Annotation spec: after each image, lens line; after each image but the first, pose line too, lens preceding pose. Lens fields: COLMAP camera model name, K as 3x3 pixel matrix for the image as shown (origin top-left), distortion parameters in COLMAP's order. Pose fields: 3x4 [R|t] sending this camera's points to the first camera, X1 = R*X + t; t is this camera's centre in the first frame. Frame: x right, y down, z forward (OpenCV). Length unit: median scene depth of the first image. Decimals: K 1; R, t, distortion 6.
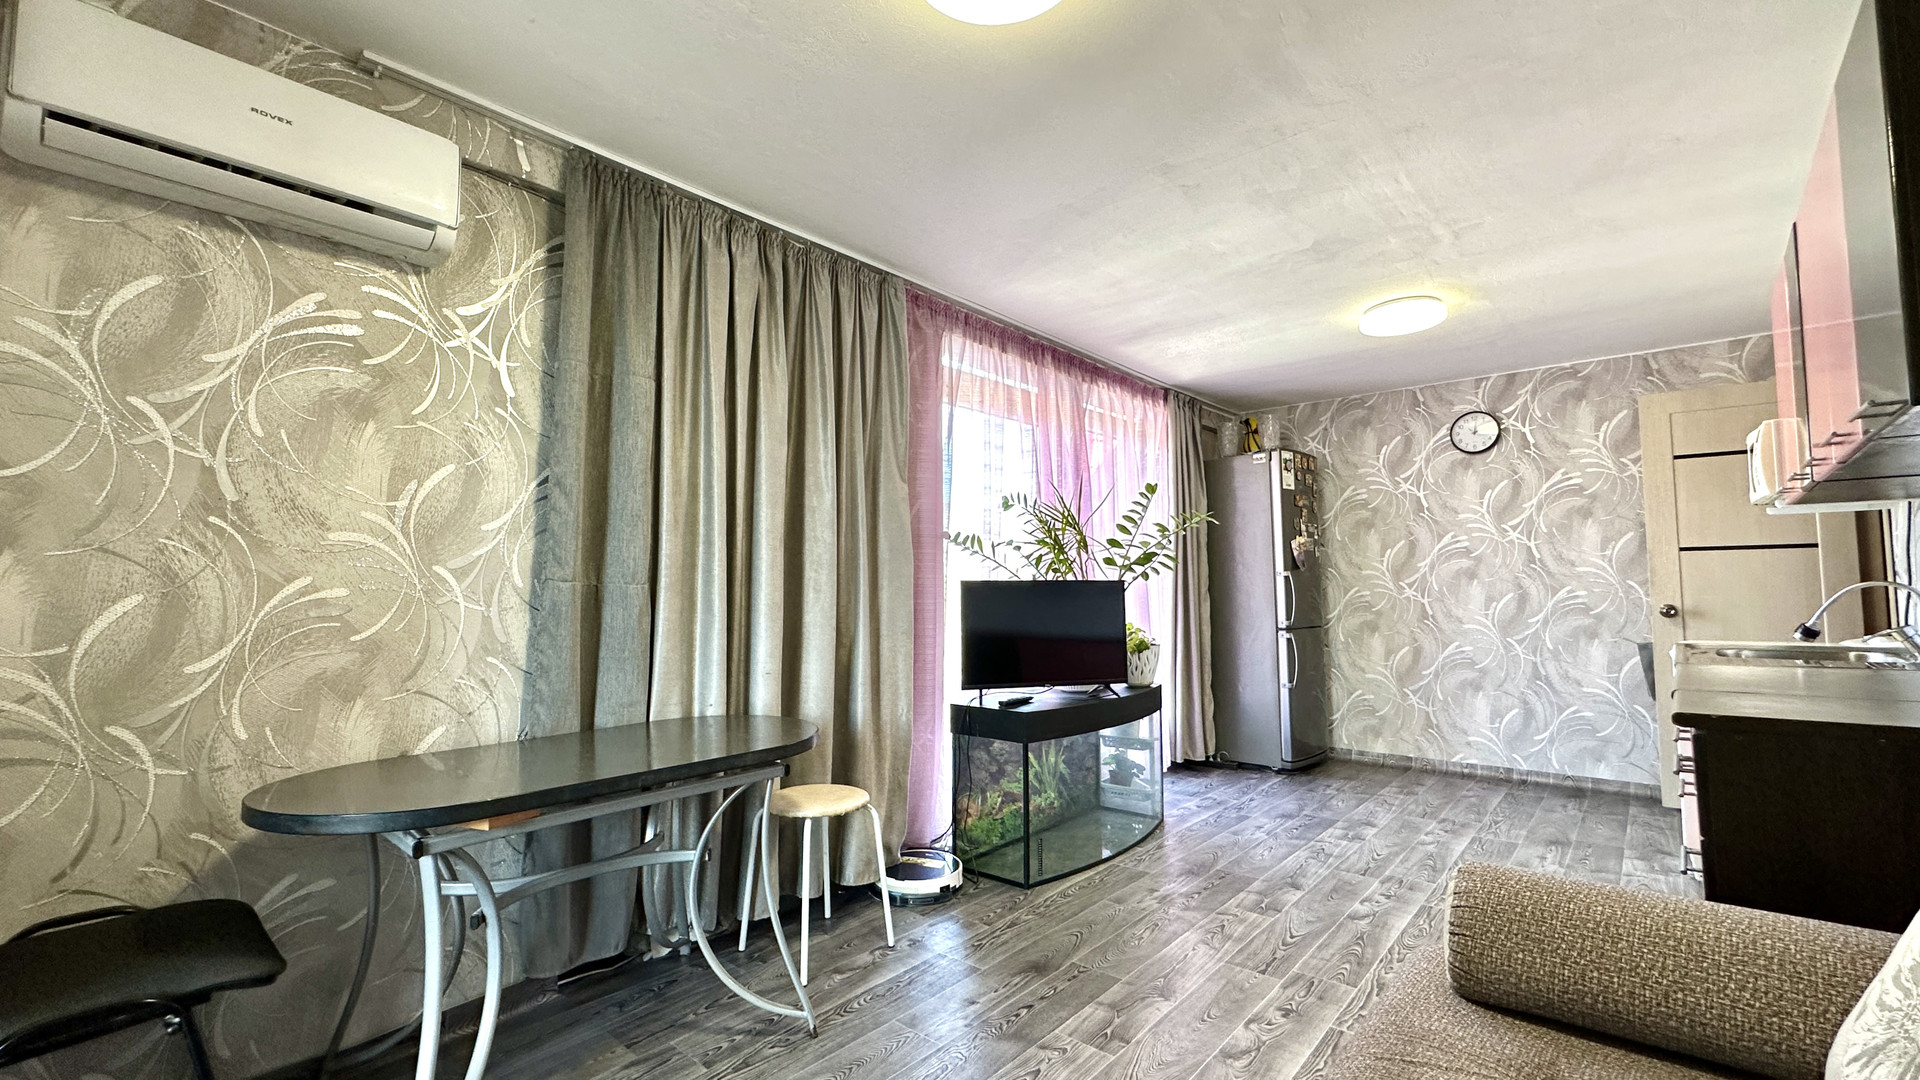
lens RADIAL K [[805.2, 0, 958.3], [0, 805.2, 531.2], [0, 0, 1]] dist [0.000332, 0.000020]
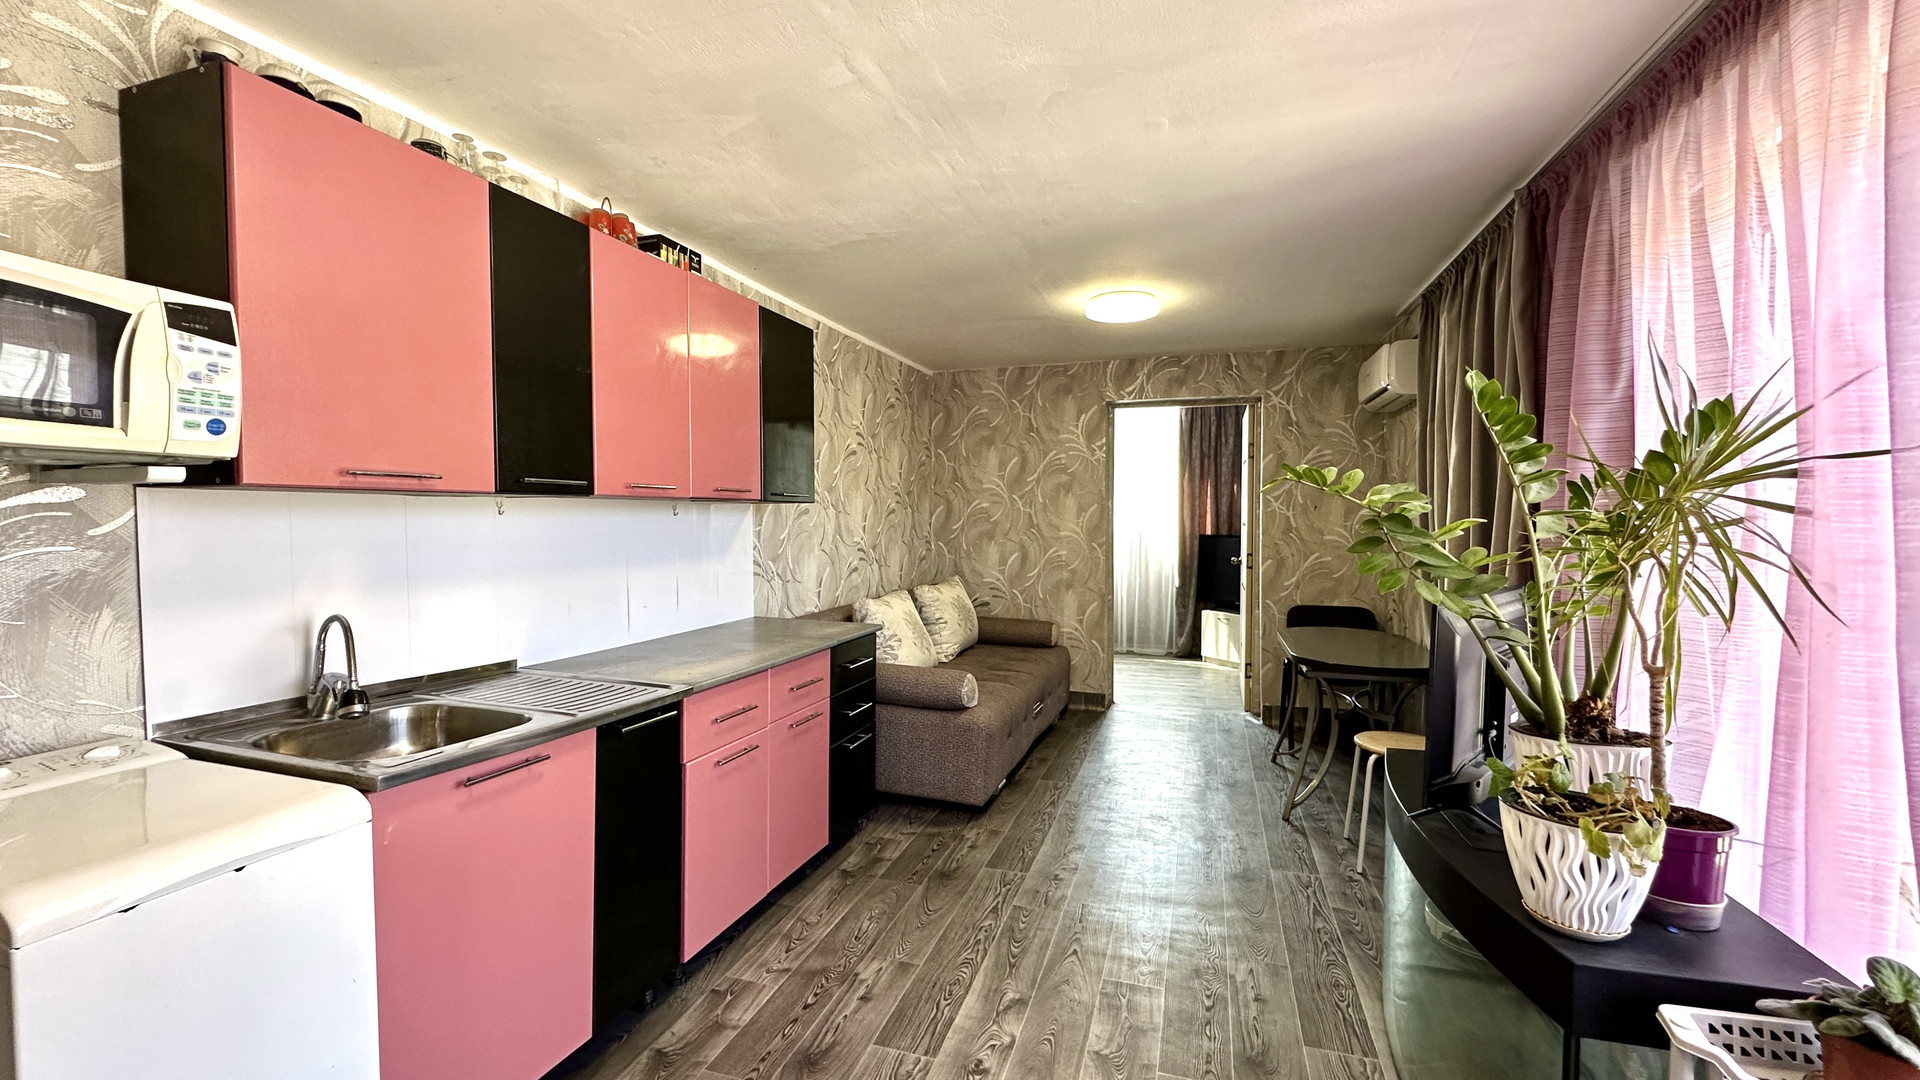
lens RADIAL K [[779.6, 0, 960.0], [0, 779.6, 540.0], [0, 0, 1]] dist [0.000039, 0.000127]
pose [[-0.916026, 0.016353, -0.400785, 0.898647], [0.032342, 0.998927, -0.033161, 0.038127], [0.399812, -0.043339, -0.915572, 1.804018]]
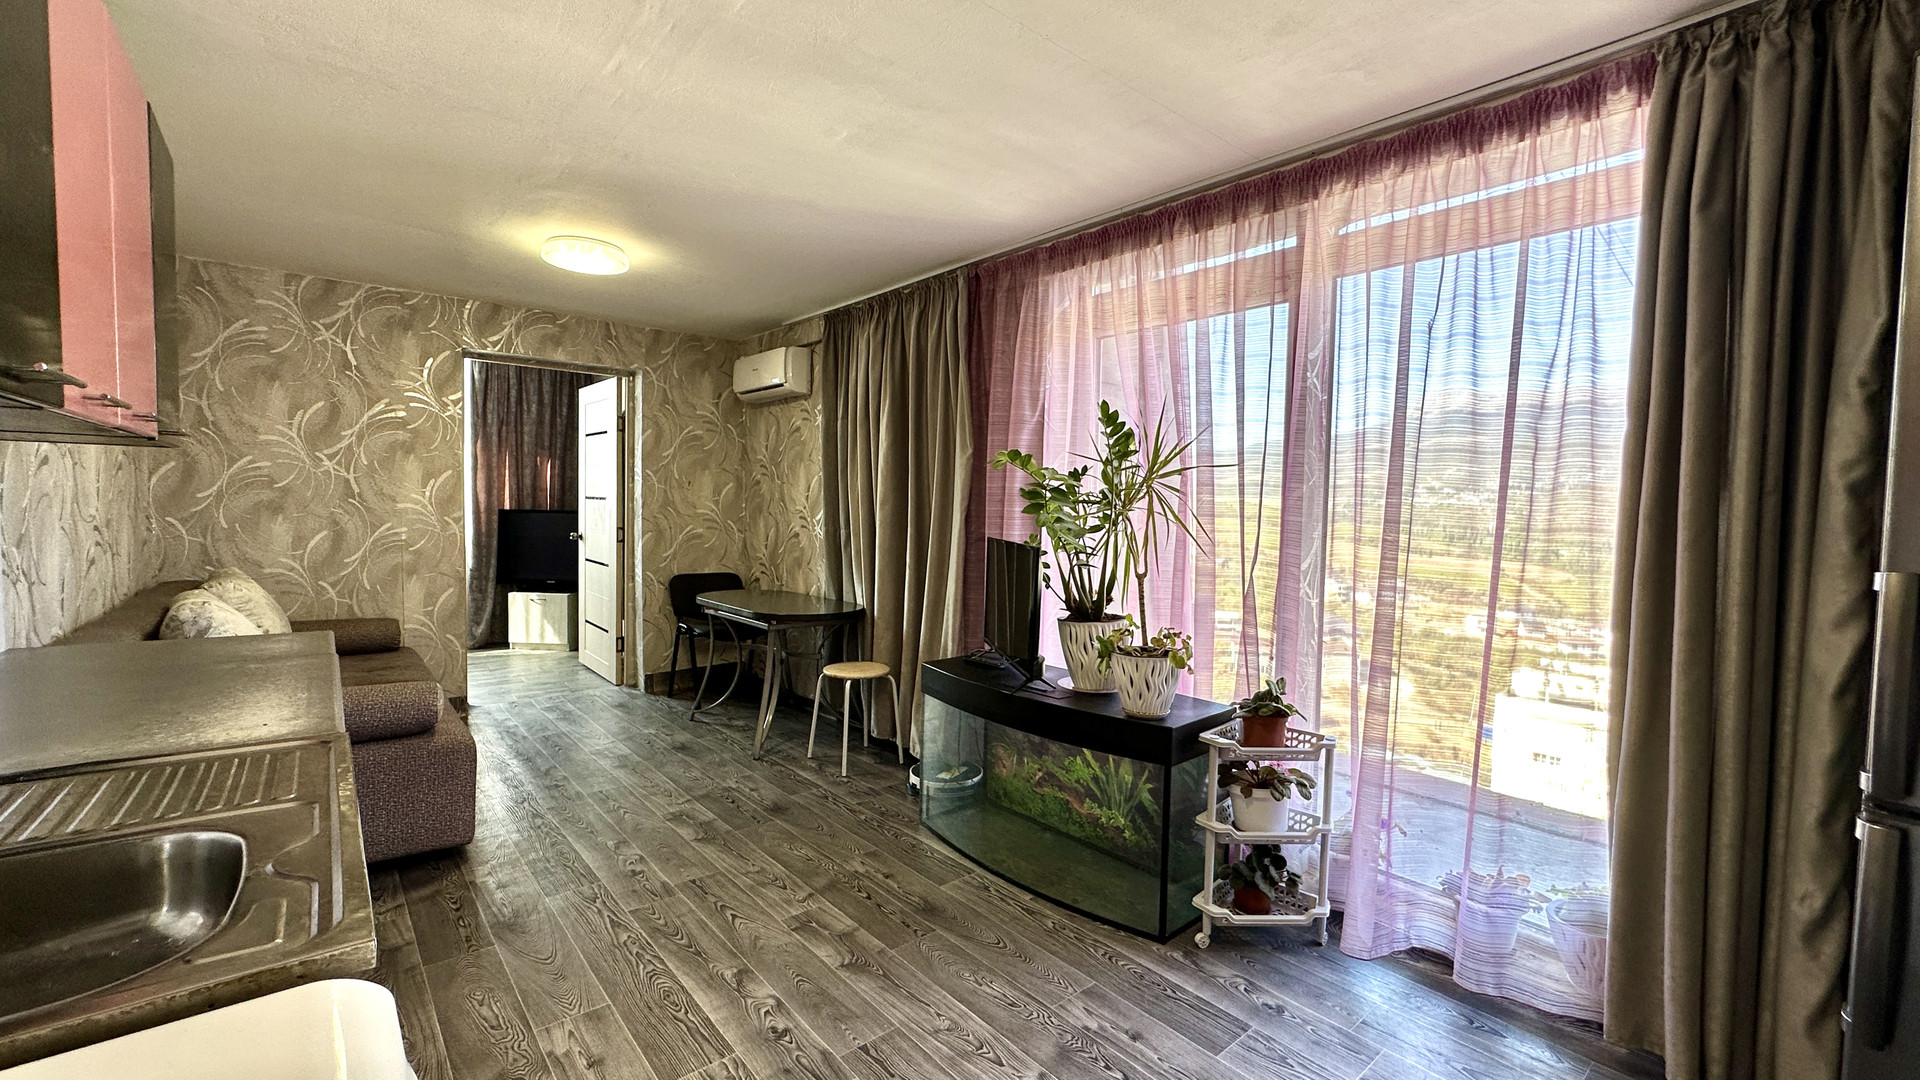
lens RADIAL K [[779.6, 0, 960.0], [0, 779.6, 540.0], [0, 0, 1]] dist [0.000039, 0.000127]
pose [[-0.148589, 0.046988, -0.987782, 1.271434], [0.051226, 0.997895, 0.039763, 0.028301], [0.987571, -0.044692, -0.150683, 1.419204]]
